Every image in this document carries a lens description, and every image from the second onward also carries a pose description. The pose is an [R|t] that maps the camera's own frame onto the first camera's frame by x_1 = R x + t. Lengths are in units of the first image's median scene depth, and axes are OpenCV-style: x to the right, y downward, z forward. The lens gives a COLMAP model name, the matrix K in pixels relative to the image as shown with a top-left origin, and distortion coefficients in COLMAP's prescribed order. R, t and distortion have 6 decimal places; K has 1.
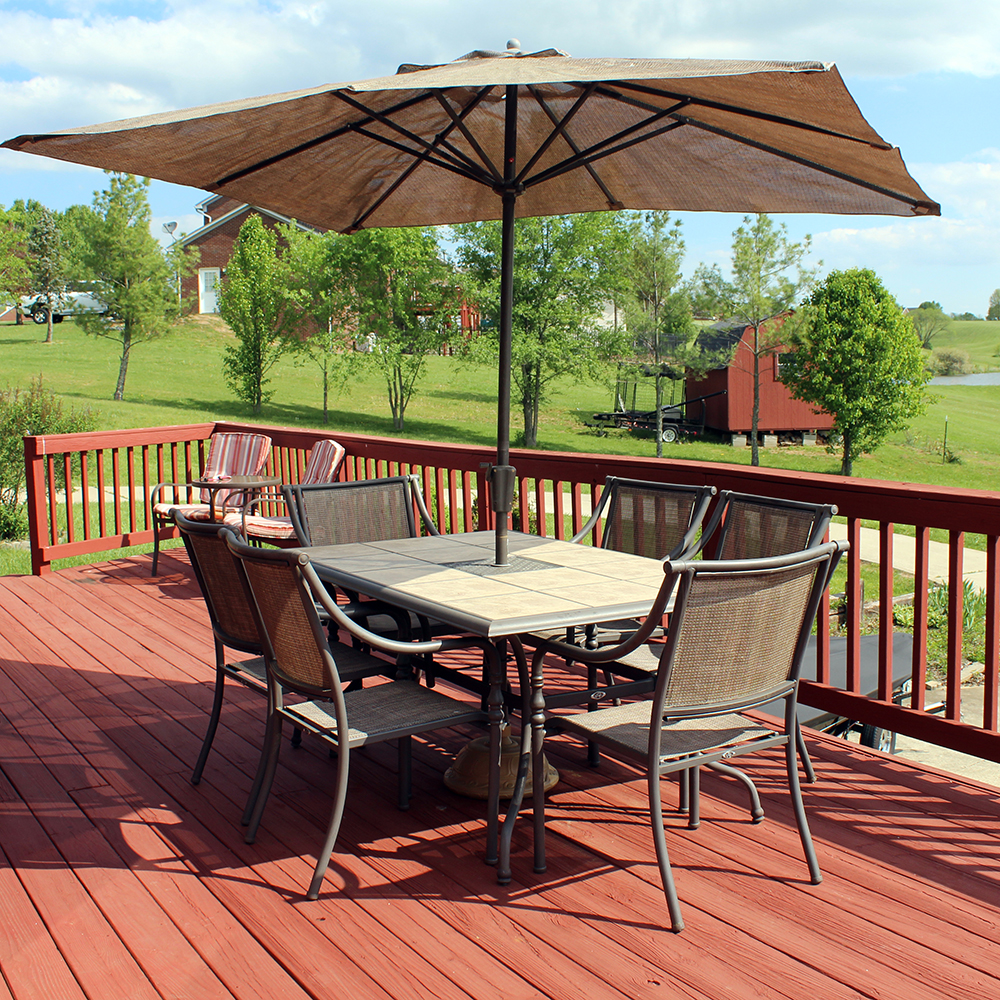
lens RADIAL K [[1303.7, 0, 503.4], [0, 1303.7, 497.2], [0, 0, 1]] dist [-0.129960, 0.000000]
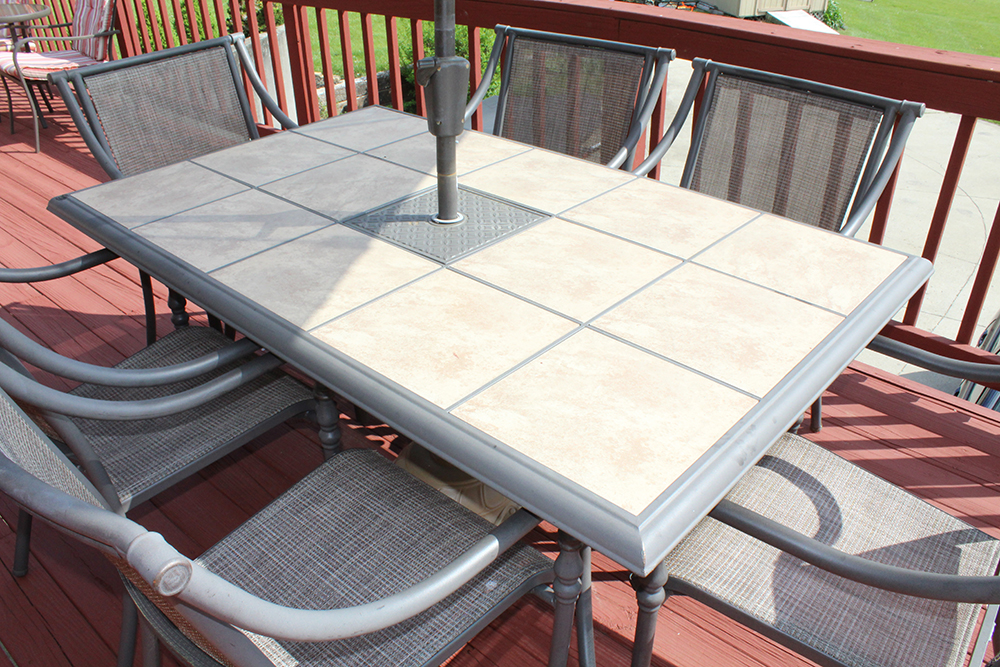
lens RADIAL K [[819.7, 0, 491.6], [0, 819.7, 342.0], [0, 0, 1]] dist [-0.125945, 0.070286]
pose [[0.955483, -0.147048, 0.255792, -0.090248], [0.023501, 0.902130, 0.430824, -0.063464], [-0.294110, -0.405633, 0.865425, 0.617610]]
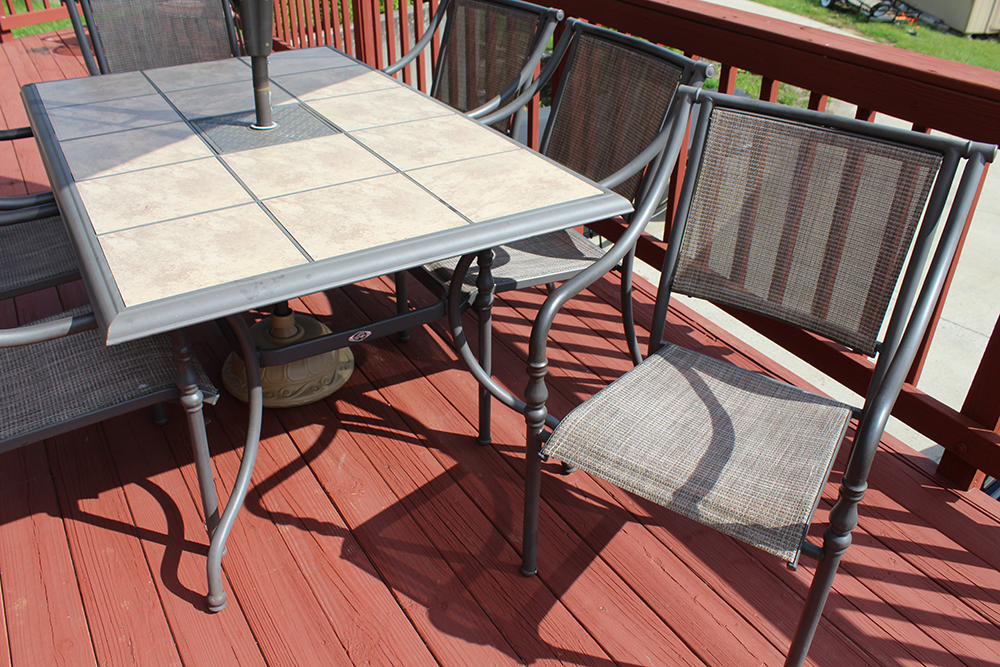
lens RADIAL K [[819.7, 0, 490.9], [0, 819.7, 339.9], [0, 0, 1]] dist [-0.125945, 0.070286]
pose [[0.999324, 0.015642, 0.033283, 0.116077], [-0.028786, 0.895951, 0.443220, -0.048836], [-0.022887, -0.443878, 0.895795, 0.508391]]
